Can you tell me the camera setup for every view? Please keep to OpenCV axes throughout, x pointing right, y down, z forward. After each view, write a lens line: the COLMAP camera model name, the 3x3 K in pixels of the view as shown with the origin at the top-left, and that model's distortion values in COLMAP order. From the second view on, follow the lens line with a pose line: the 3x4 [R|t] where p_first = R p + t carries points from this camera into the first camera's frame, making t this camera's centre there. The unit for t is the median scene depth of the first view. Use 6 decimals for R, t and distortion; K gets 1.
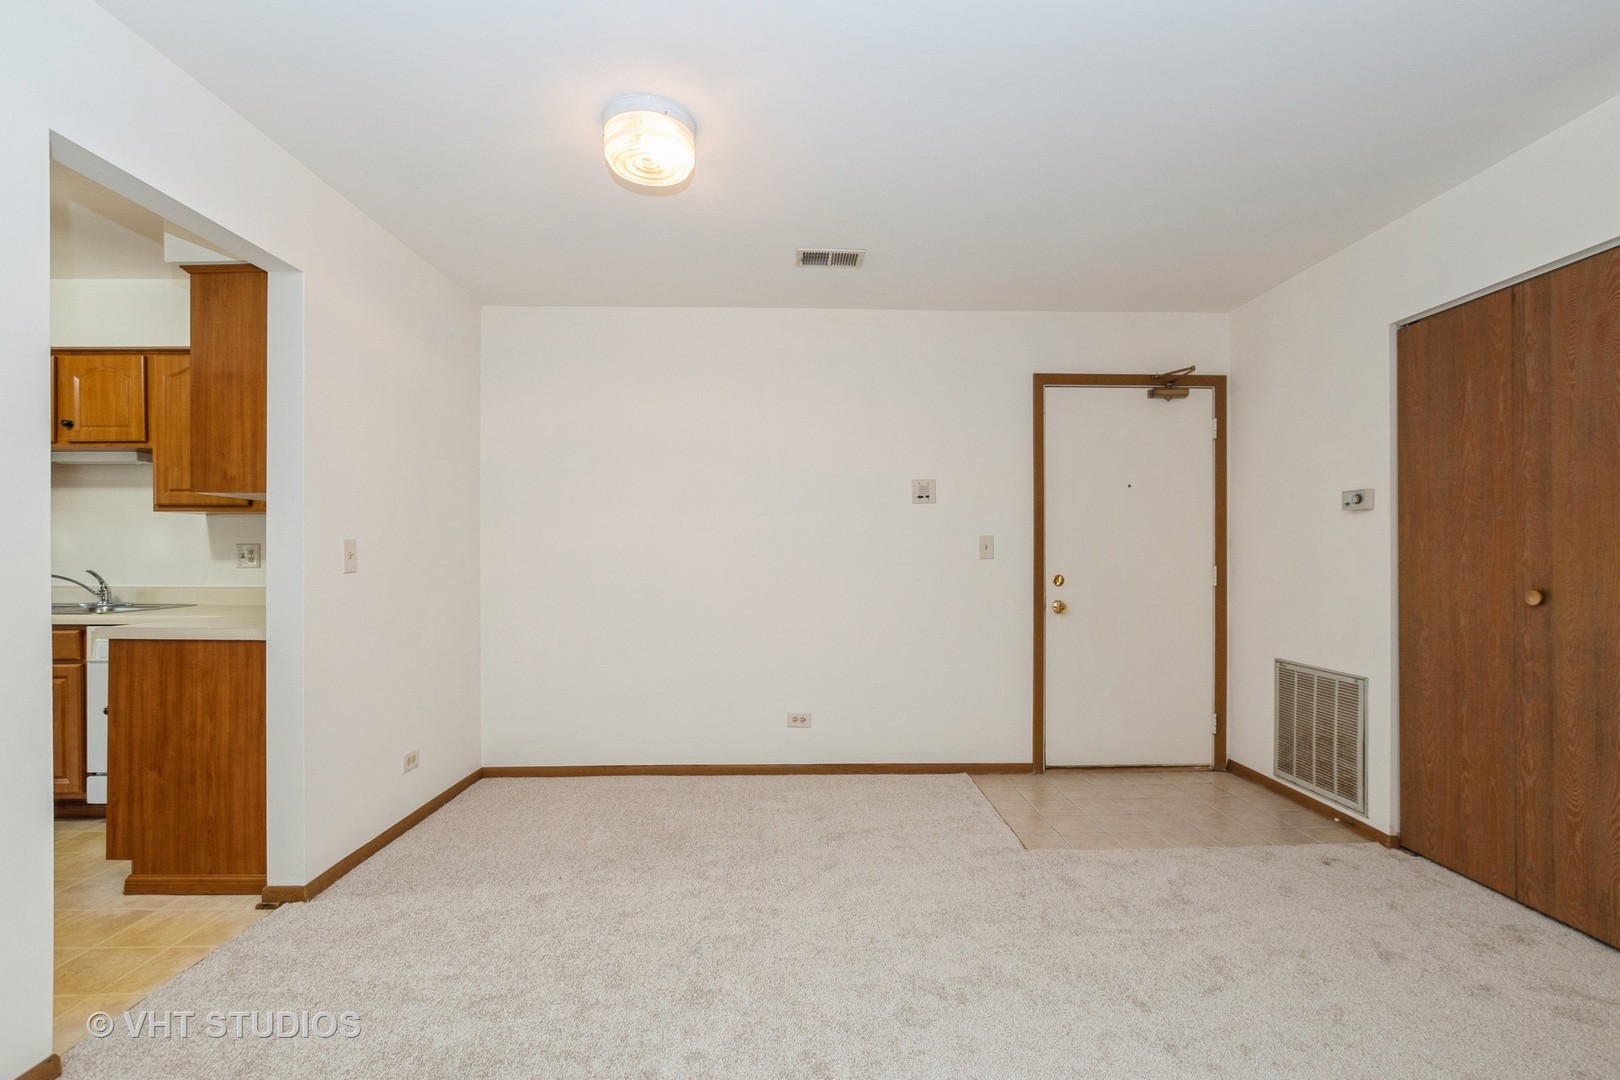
lens RADIAL K [[724.7, 0, 805.6], [0, 724.7, 554.4], [0, 0, 1]] dist [-0.013759, 0.003033]
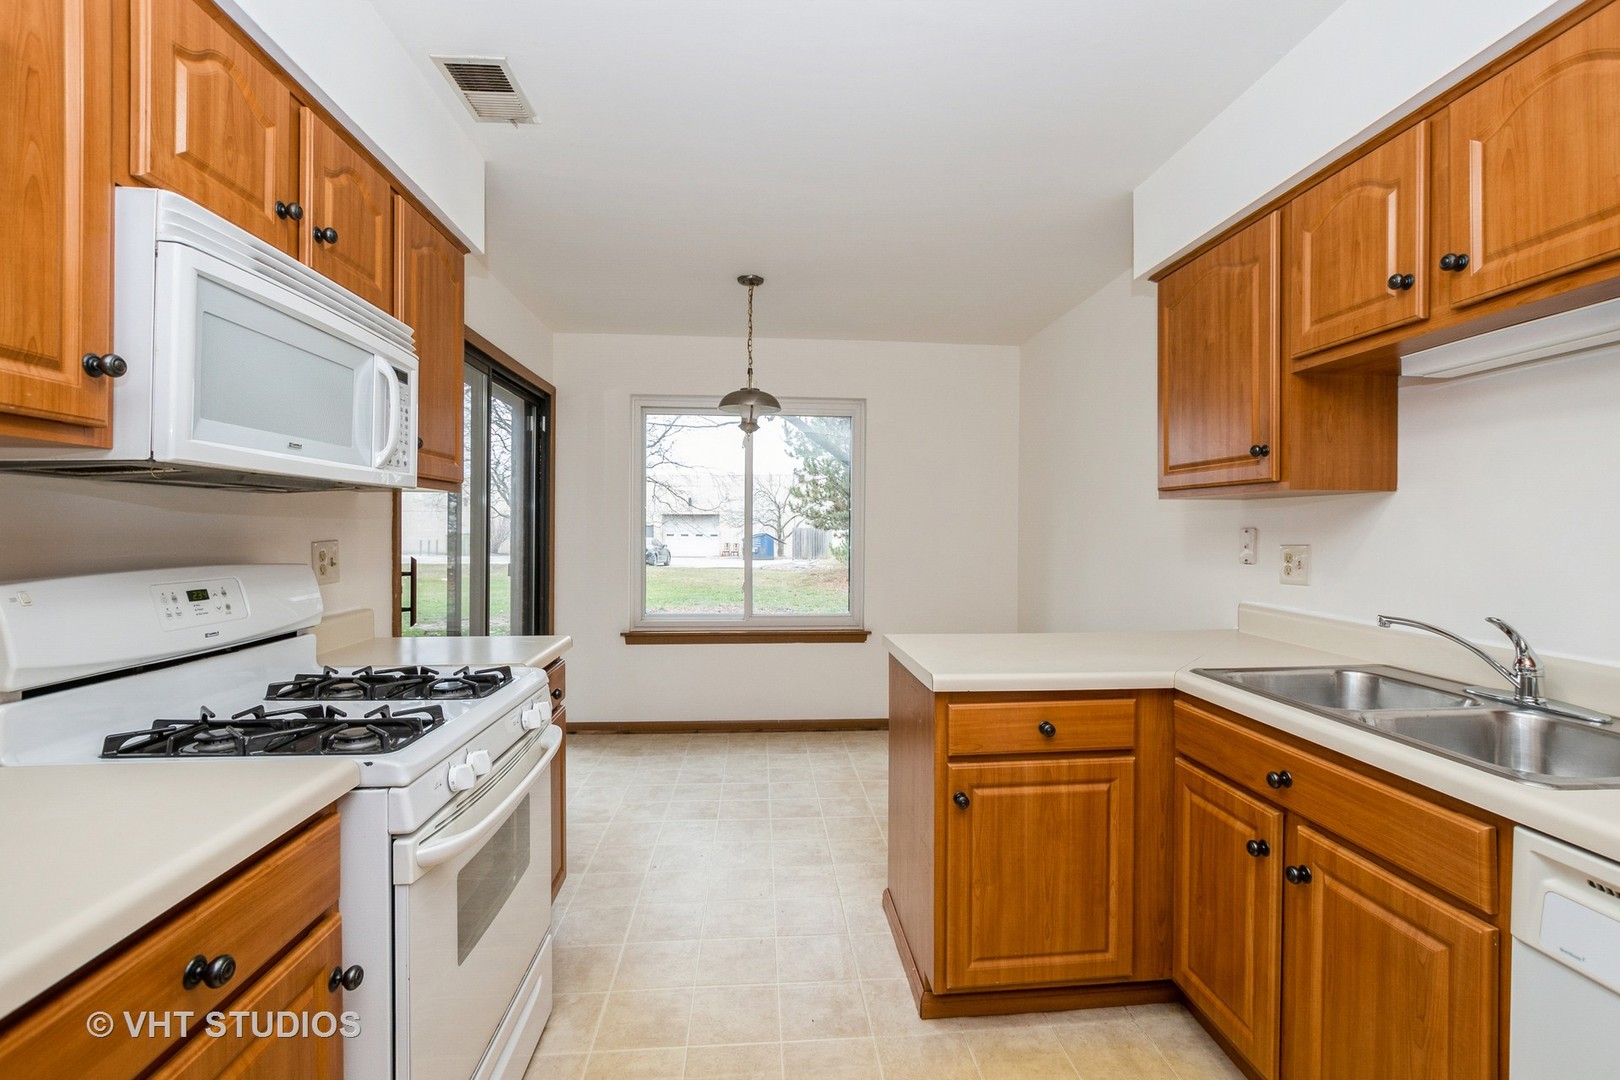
lens RADIAL K [[724.7, 0, 825.6], [0, 724.7, 533.6], [0, 0, 1]] dist [-0.013759, 0.003033]
pose [[0.089369, 0.009324, -0.995955, -0.707288], [-0.005488, 0.999946, 0.008869, -0.032691], [0.995983, 0.004674, 0.089415, 0.657266]]
